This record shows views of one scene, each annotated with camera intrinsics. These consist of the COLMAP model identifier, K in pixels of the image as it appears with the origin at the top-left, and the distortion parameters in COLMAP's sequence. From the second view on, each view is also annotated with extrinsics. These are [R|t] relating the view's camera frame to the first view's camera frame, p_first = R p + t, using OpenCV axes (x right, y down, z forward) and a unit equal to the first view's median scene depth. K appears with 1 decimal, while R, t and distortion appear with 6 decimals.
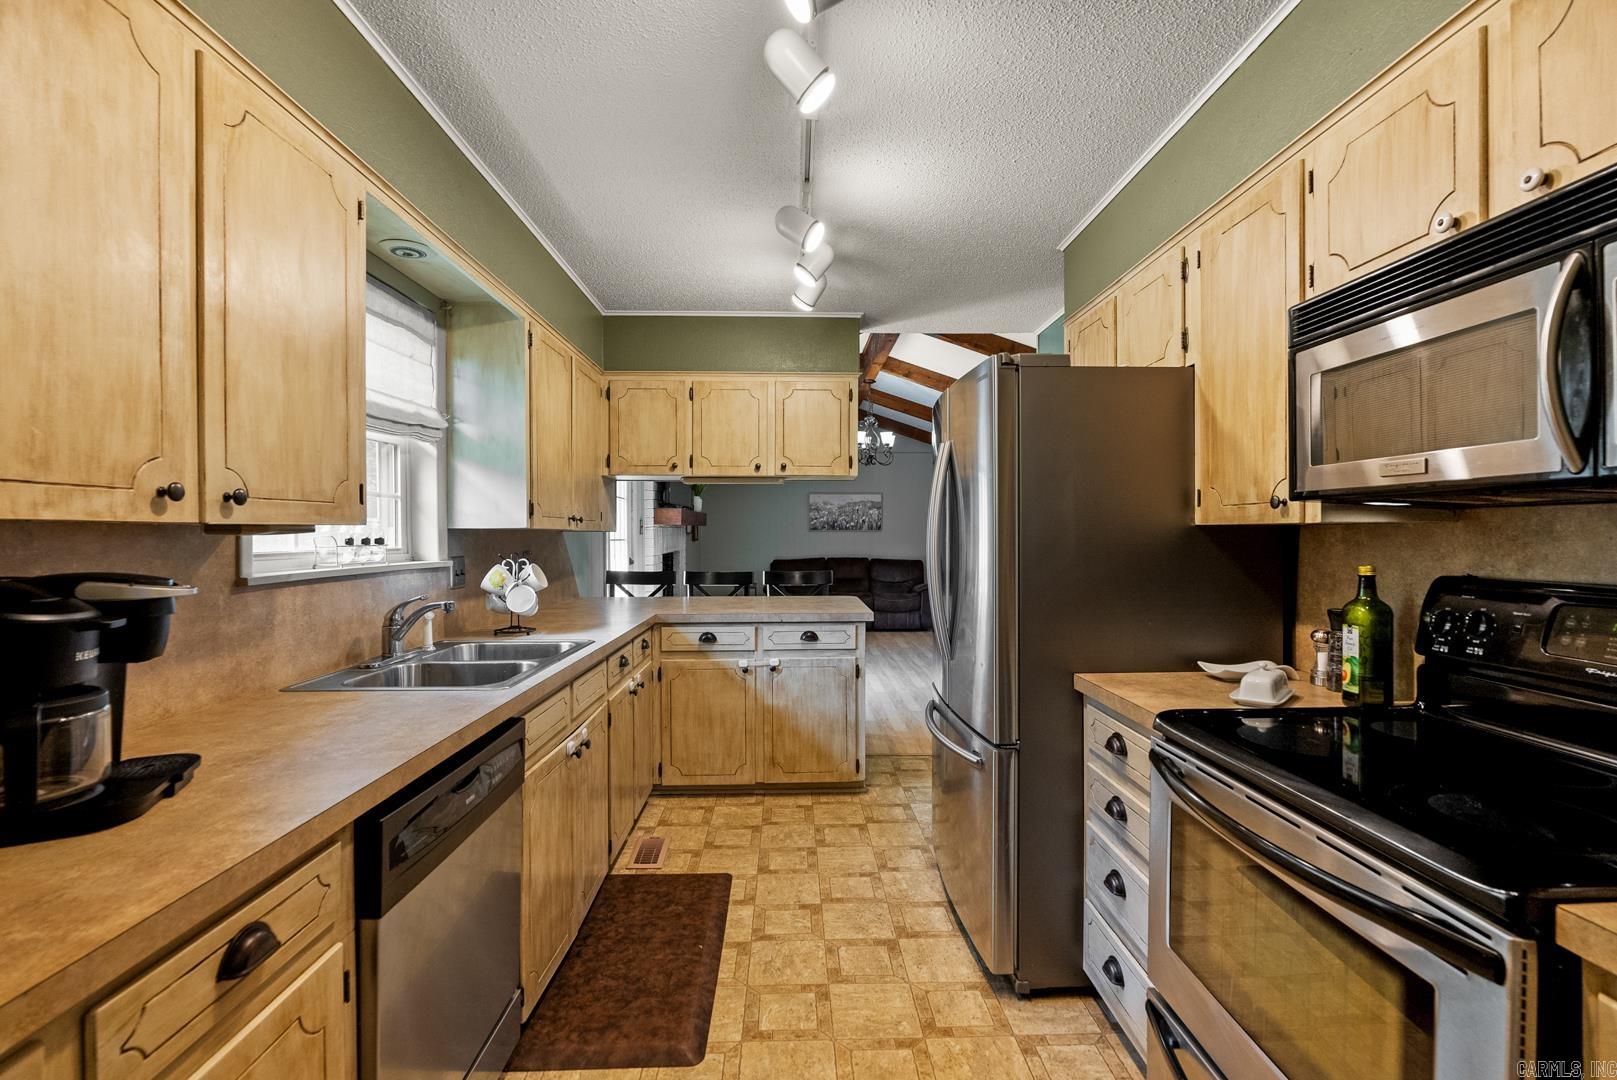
lens RADIAL K [[744.4, 0, 808.2], [0, 744.4, 532.7], [0, 0, 1]] dist [-0.000382, -0.000586]
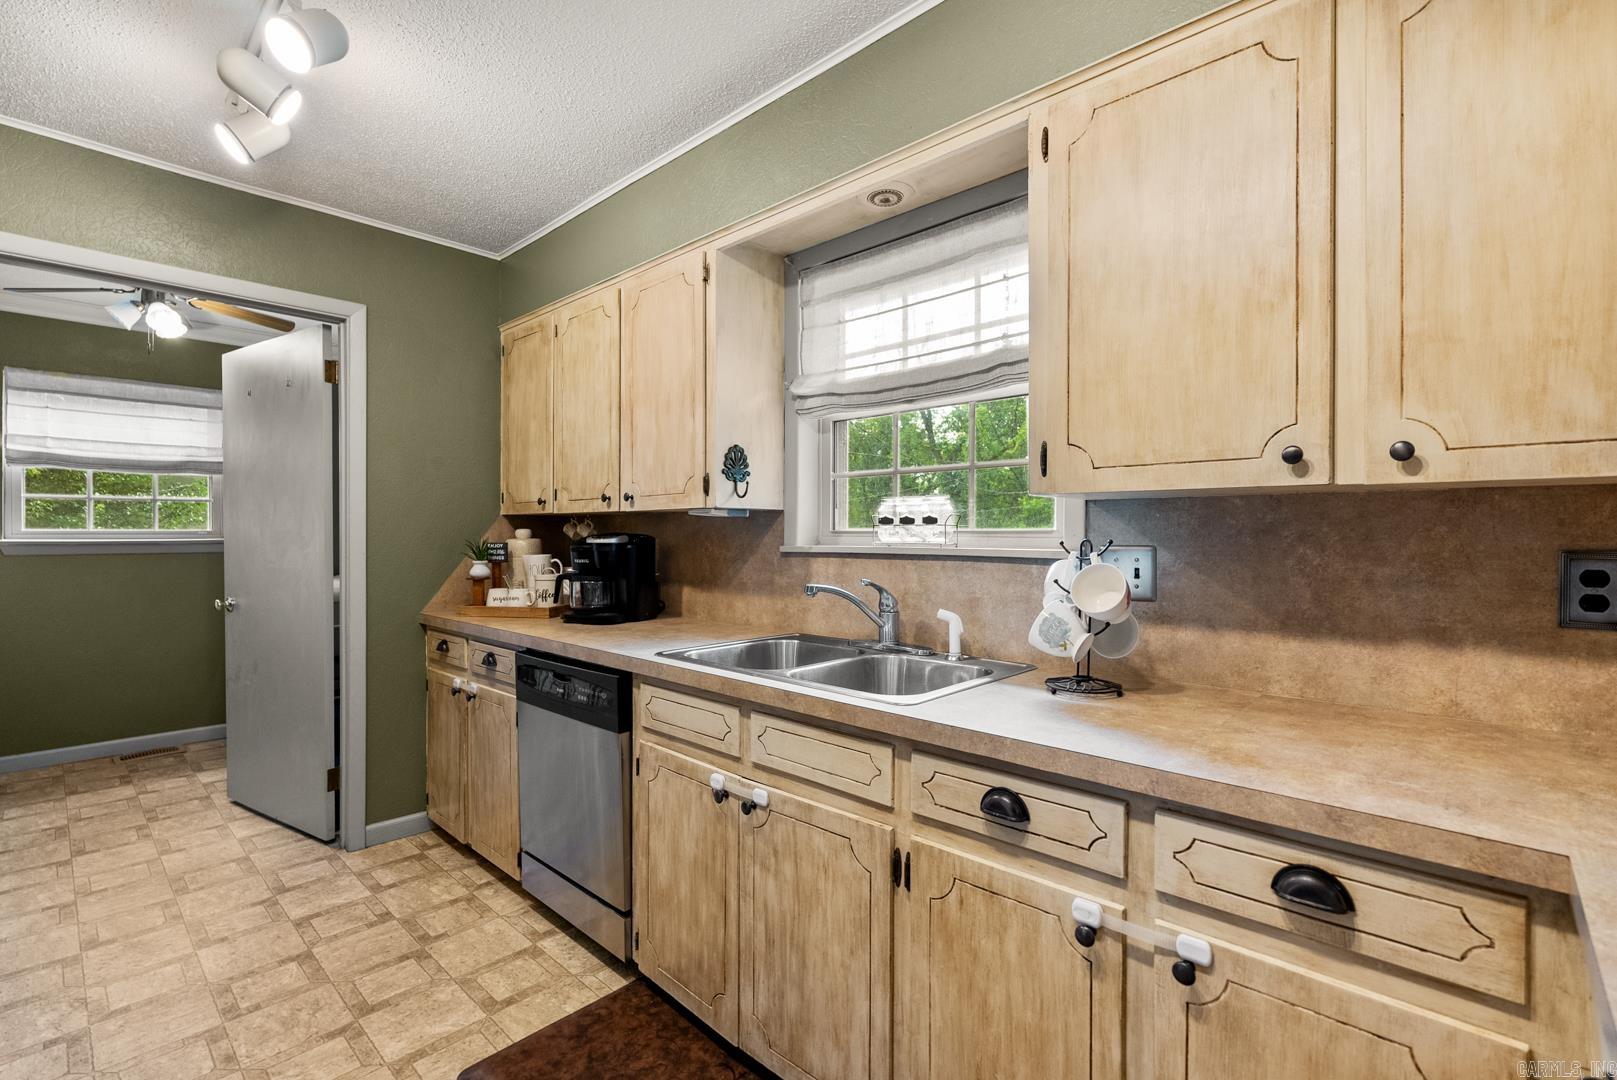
lens RADIAL K [[744.4, 0, 808.2], [0, 744.4, 532.7], [0, 0, 1]] dist [-0.000382, -0.000586]
pose [[-0.716022, 0.008246, -0.698029, 0.122233], [0.003619, 0.999961, 0.008101, 0.037809], [0.698068, 0.003274, -0.716024, 3.183807]]
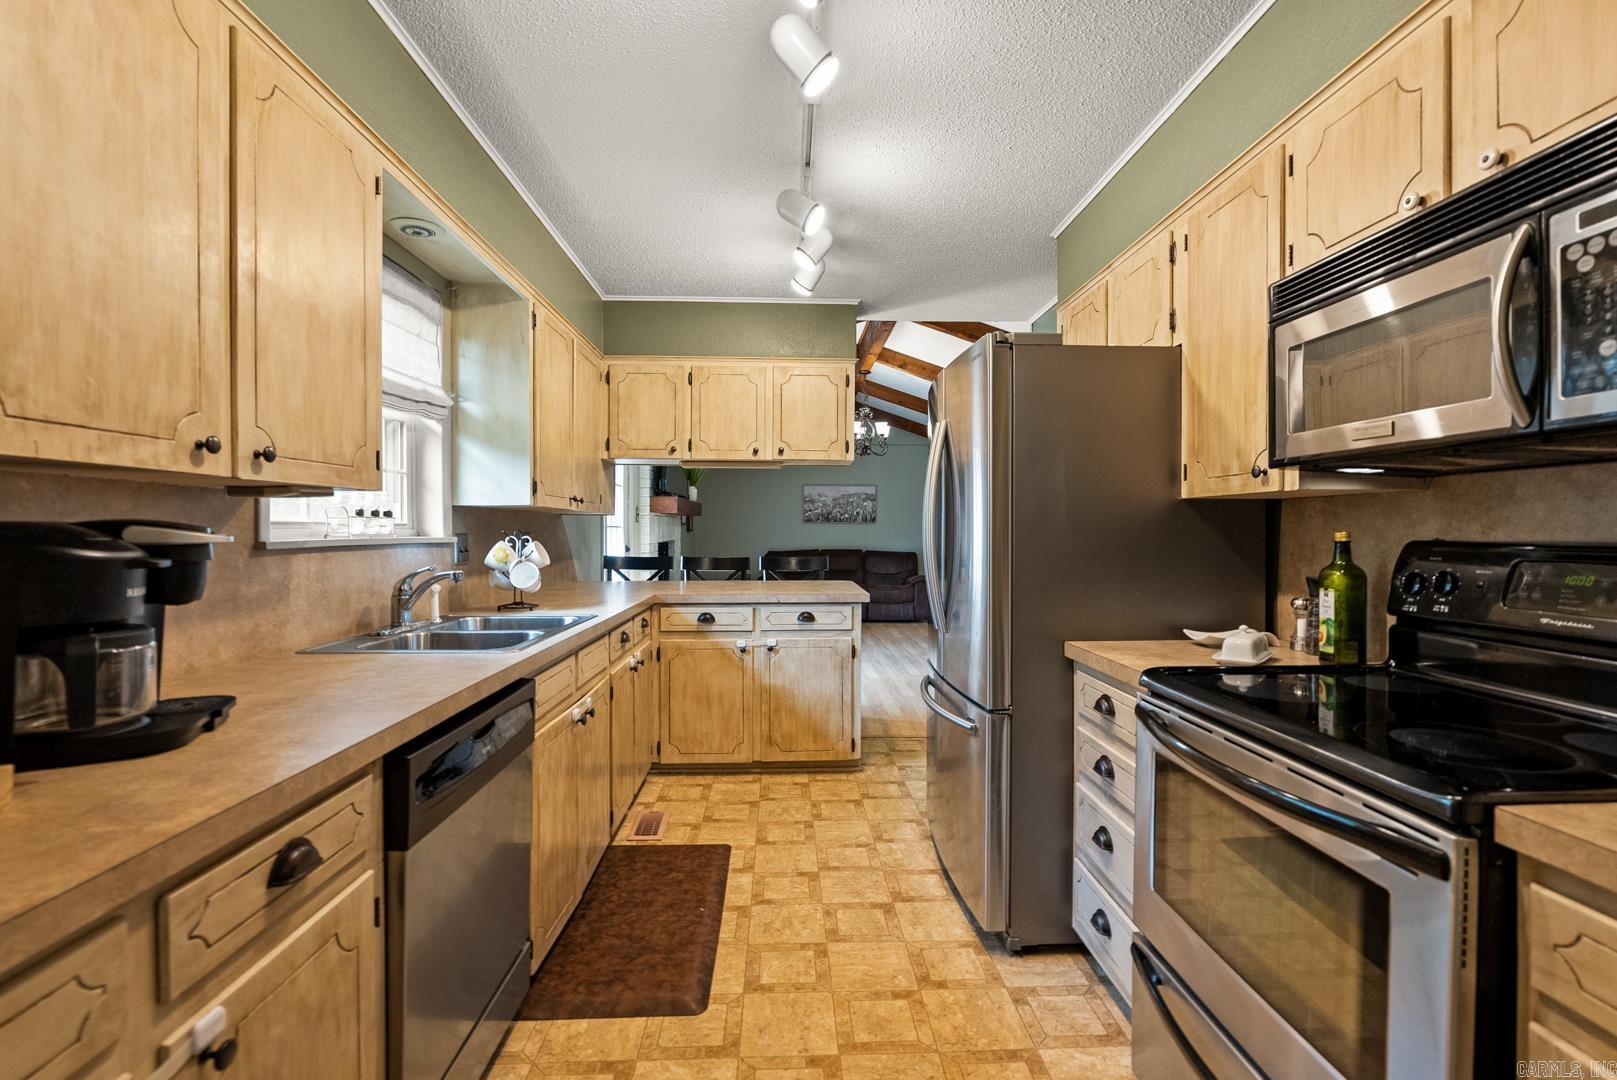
lens RADIAL K [[749.1, 0, 809.5], [0, 749.1, 531.0], [0, 0, 1]] dist [-0.001548, -0.000036]
pose [[0.999927, 0.003628, 0.011560, -0.011348], [-0.003642, 0.999993, 0.001196, 0.037277], [-0.011555, -0.001238, 0.999932, -0.040295]]
